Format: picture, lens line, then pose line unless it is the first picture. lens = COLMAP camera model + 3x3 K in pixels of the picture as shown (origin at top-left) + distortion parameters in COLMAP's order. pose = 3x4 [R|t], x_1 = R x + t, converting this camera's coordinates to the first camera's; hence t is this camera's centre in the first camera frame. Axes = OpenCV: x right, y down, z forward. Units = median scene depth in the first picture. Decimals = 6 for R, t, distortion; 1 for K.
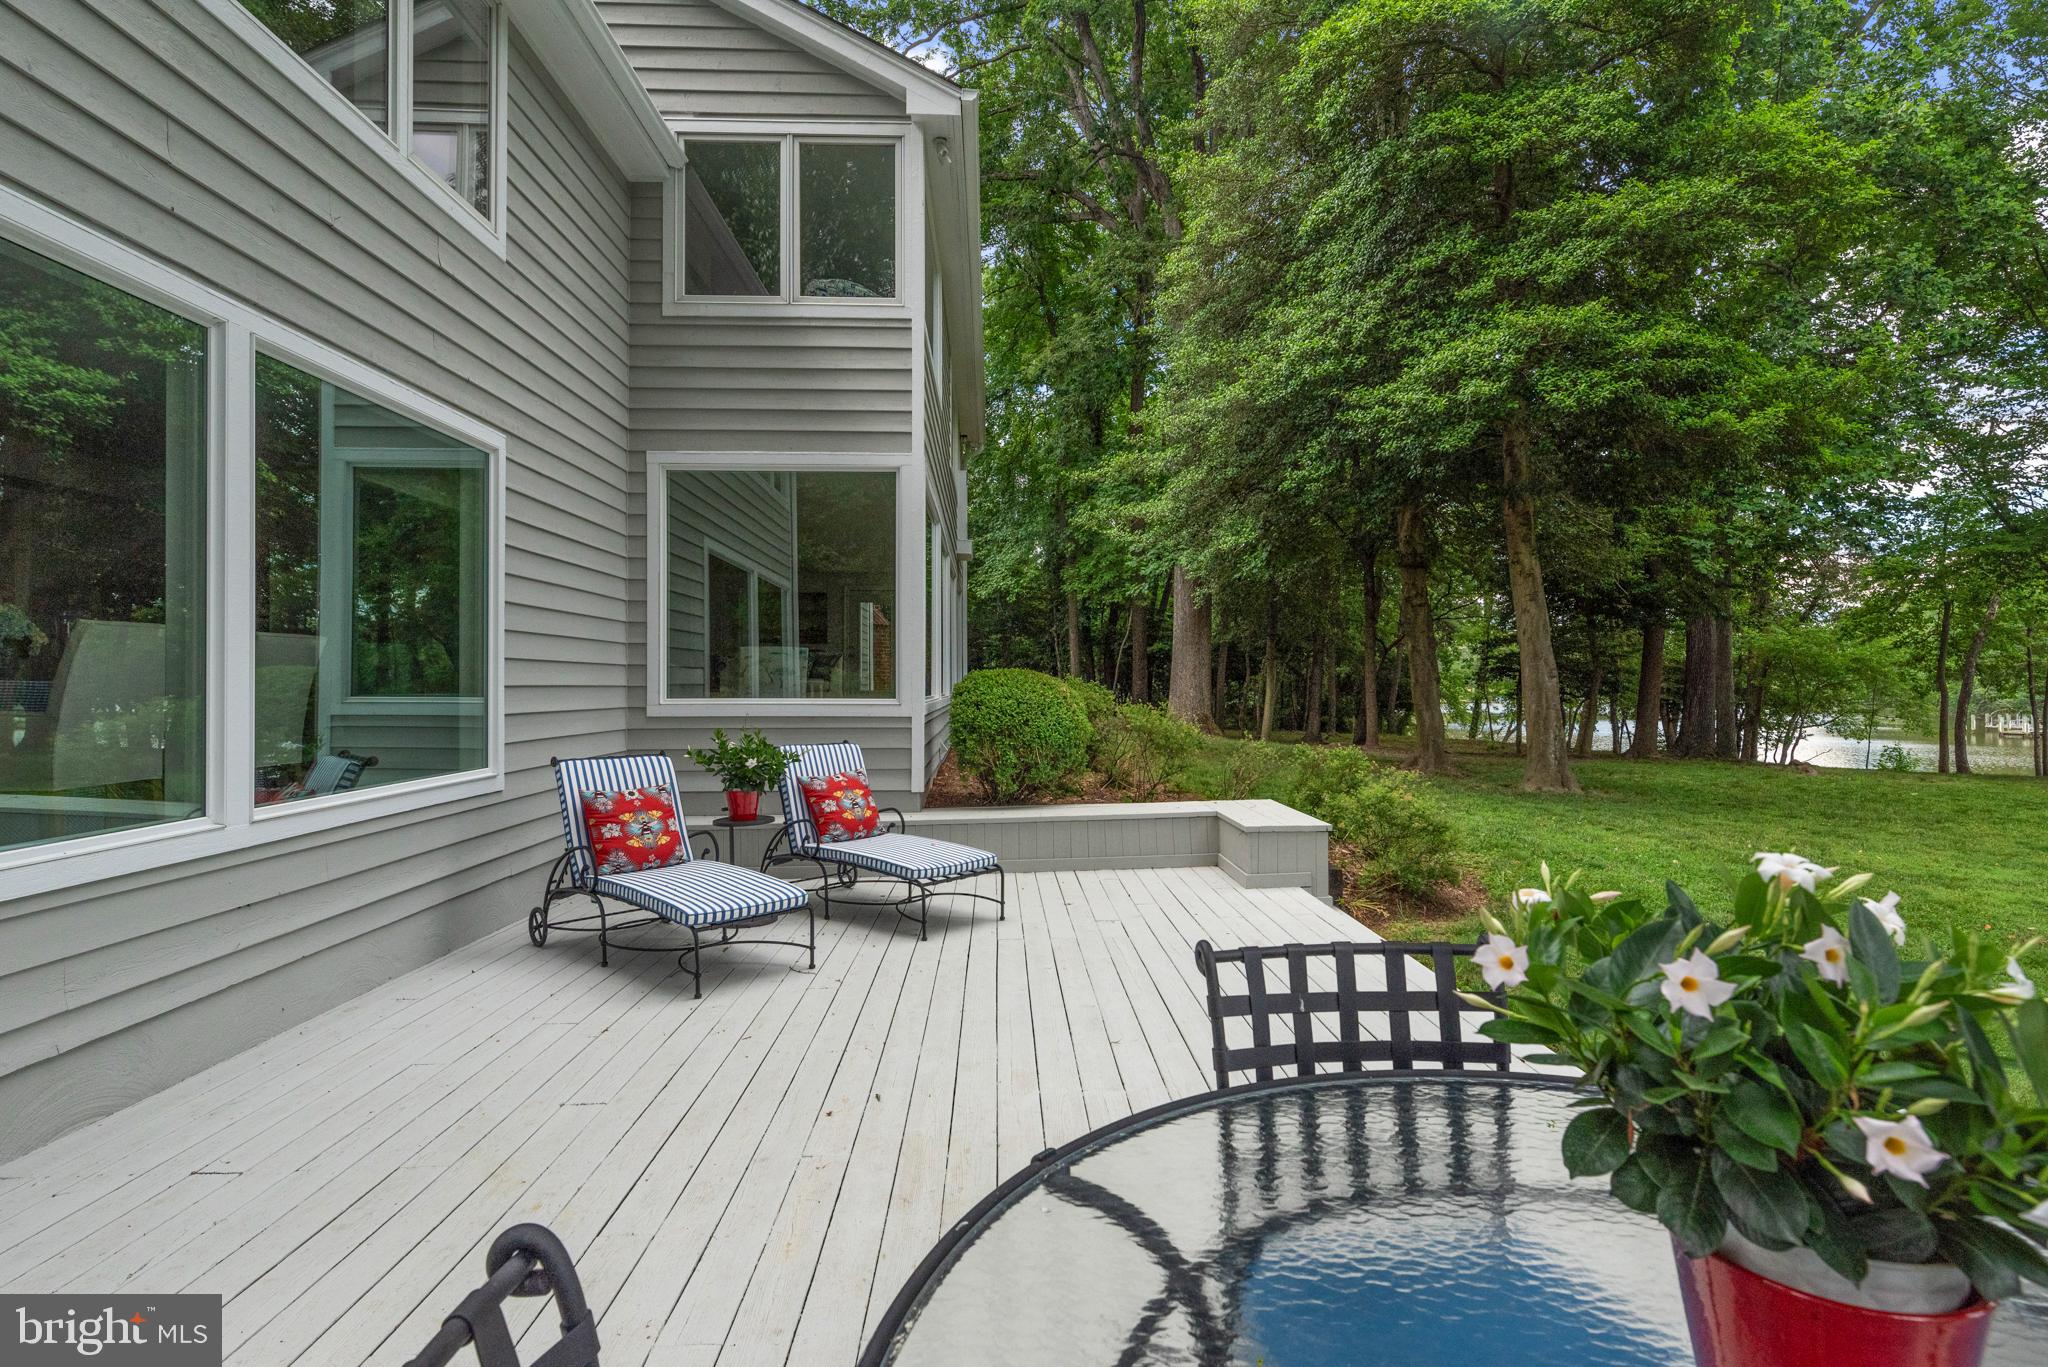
lens RADIAL K [[986.5, 0, 1026.8], [0, 986.5, 658.9], [0, 0, 1]] dist [0.000094, 0.000031]
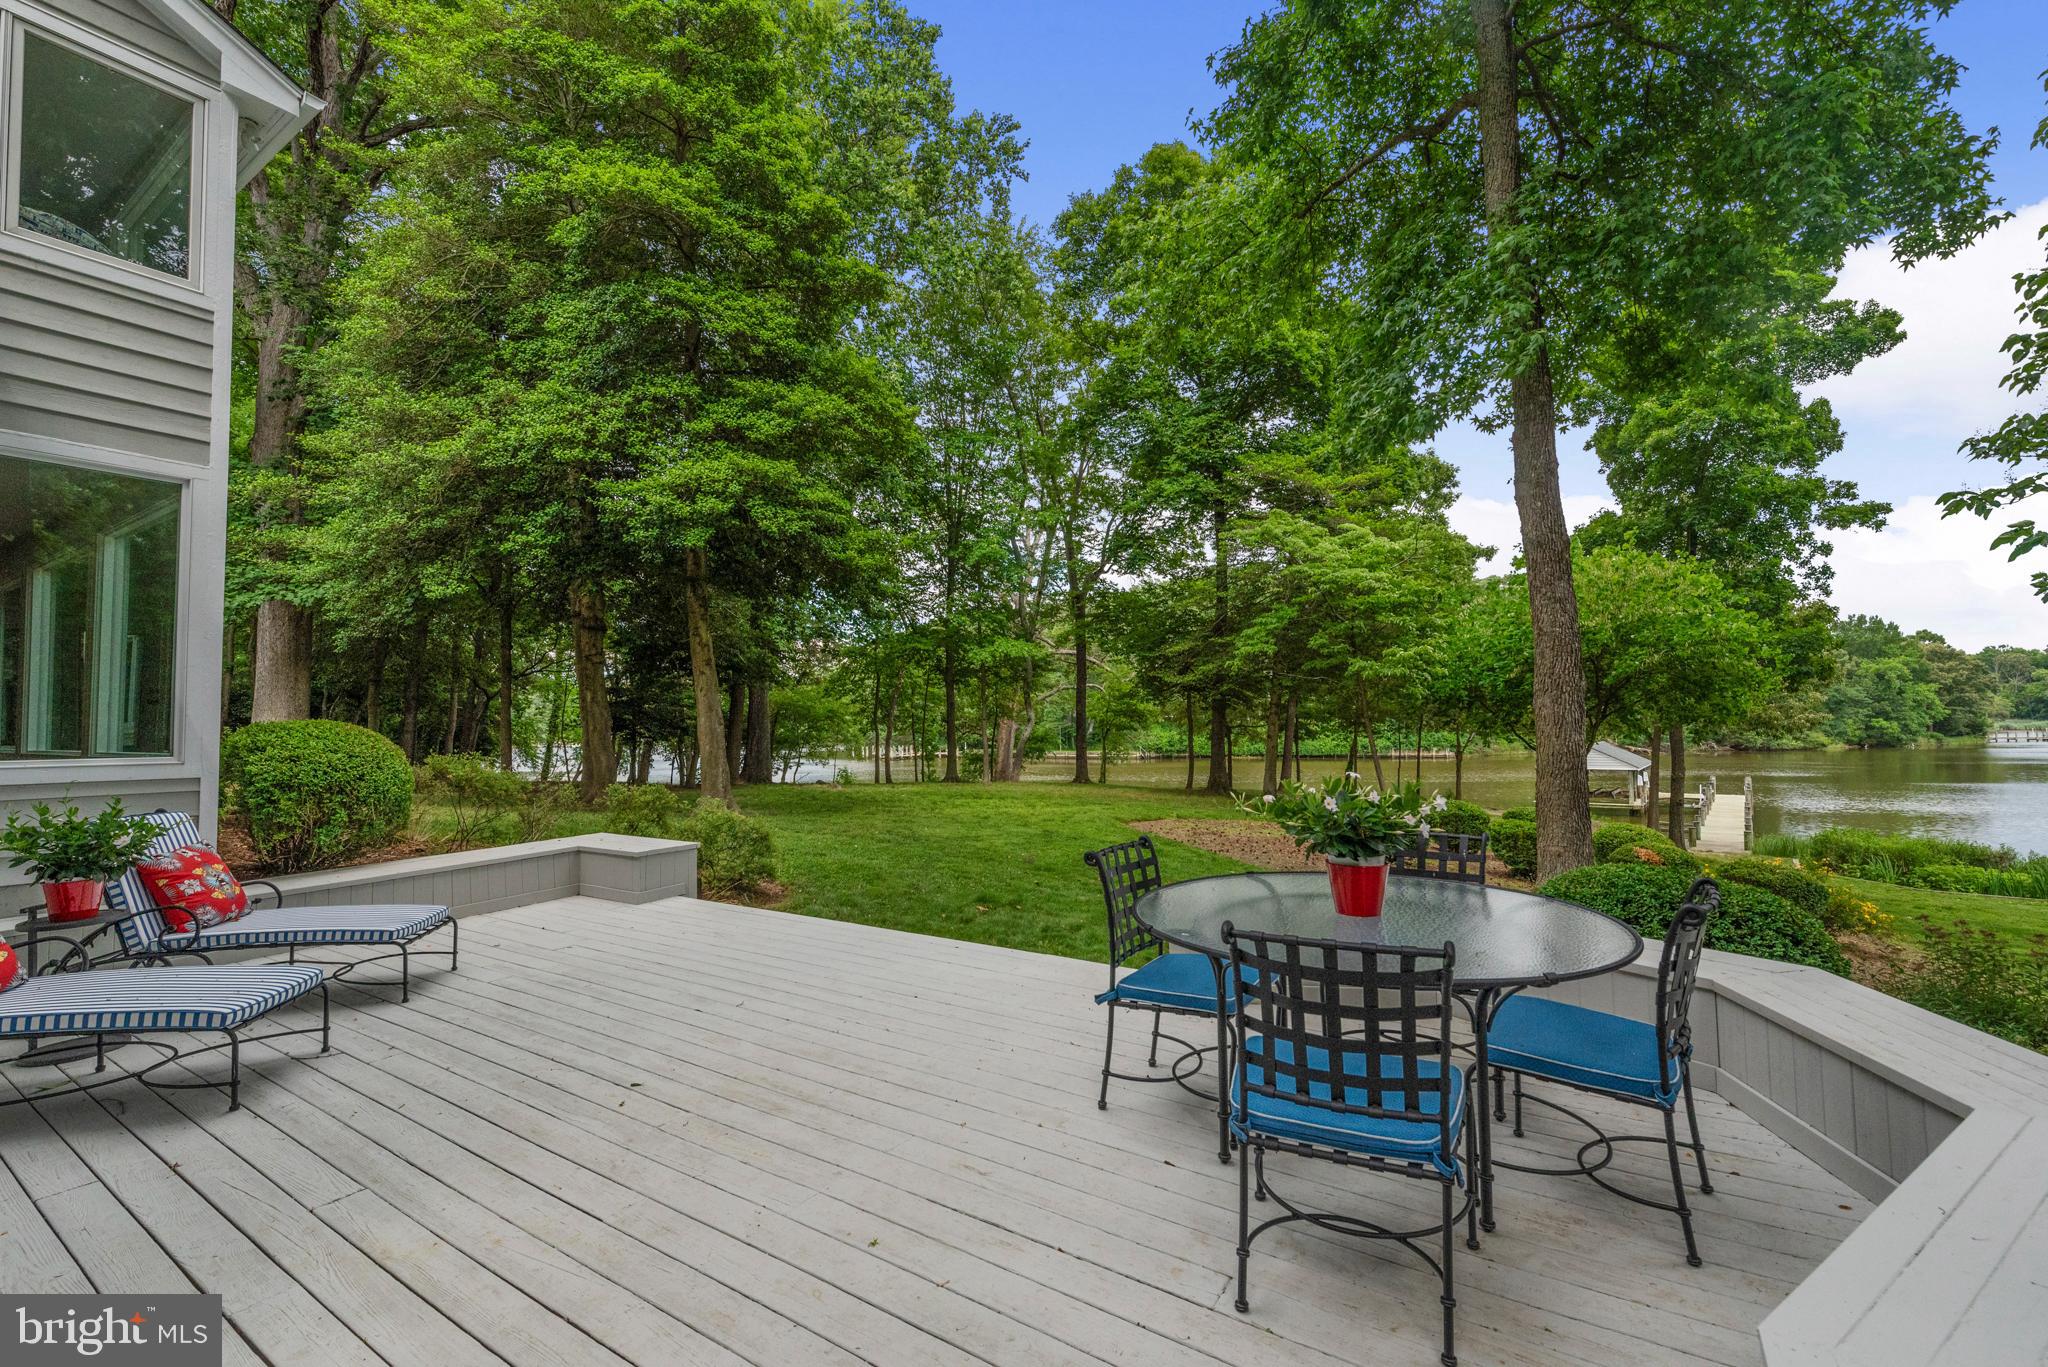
lens RADIAL K [[876.0, 0, 1021.6], [0, 876.0, 642.0], [0, 0, 1]] dist [0.002868, -0.000444]
pose [[0.580739, 0.071134, 0.810976, -0.230985], [-0.011075, 0.996773, -0.079501, -0.003268], [-0.814014, 0.037187, 0.579653, -0.004780]]
